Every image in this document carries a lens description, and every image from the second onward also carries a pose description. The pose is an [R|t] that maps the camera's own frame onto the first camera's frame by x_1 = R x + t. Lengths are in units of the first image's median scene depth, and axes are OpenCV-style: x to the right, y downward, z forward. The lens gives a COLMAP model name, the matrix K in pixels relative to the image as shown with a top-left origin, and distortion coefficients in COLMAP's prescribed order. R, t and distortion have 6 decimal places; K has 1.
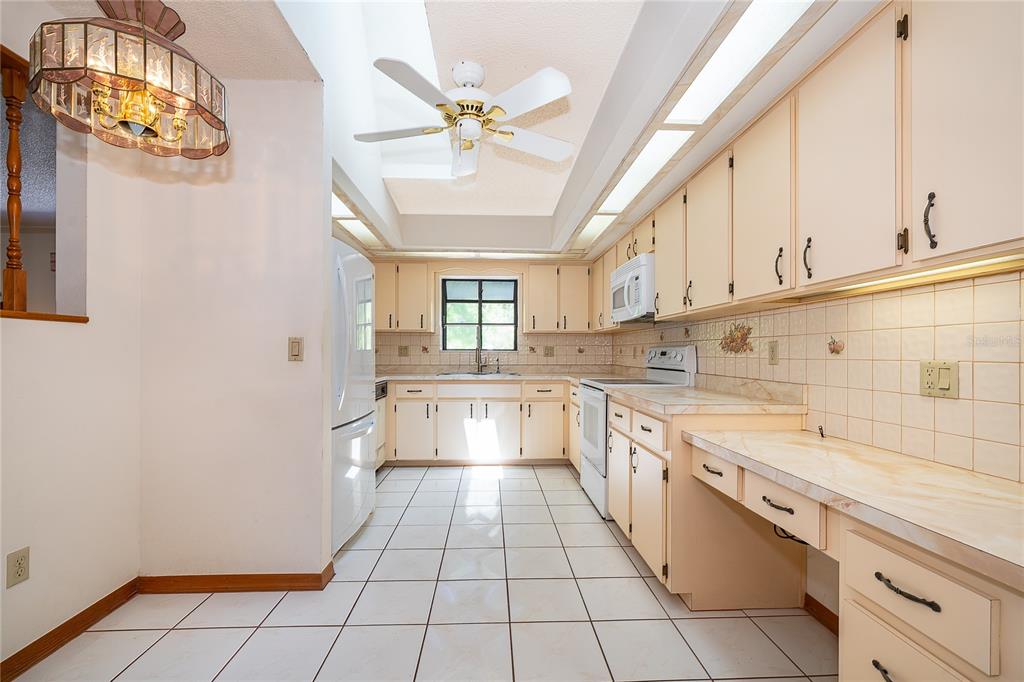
lens RADIAL K [[432.3, 0, 512.5], [0, 432.3, 351.5], [0, 0, 1]] dist [-0.000708, -0.000009]
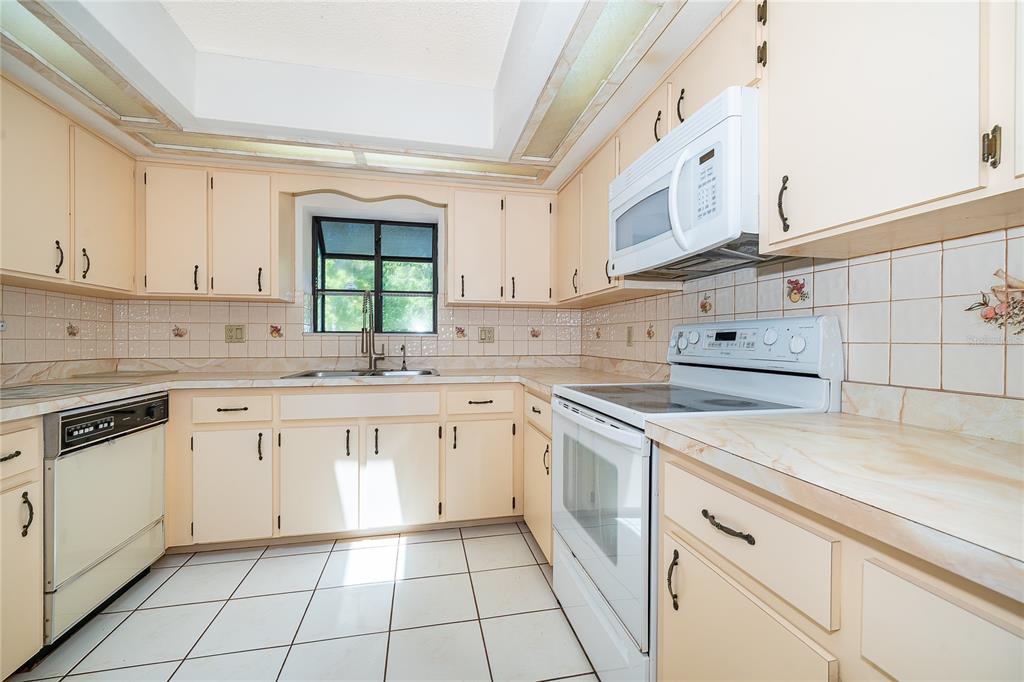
lens RADIAL K [[413.7, 0, 510.9], [0, 413.7, 342.4], [0, 0, 1]] dist [-0.001755, -0.000130]
pose [[0.986549, -0.000887, 0.163465, 0.022444], [-0.000773, 0.999949, 0.010092, 0.005664], [-0.163466, -0.010083, 0.986498, 0.439888]]
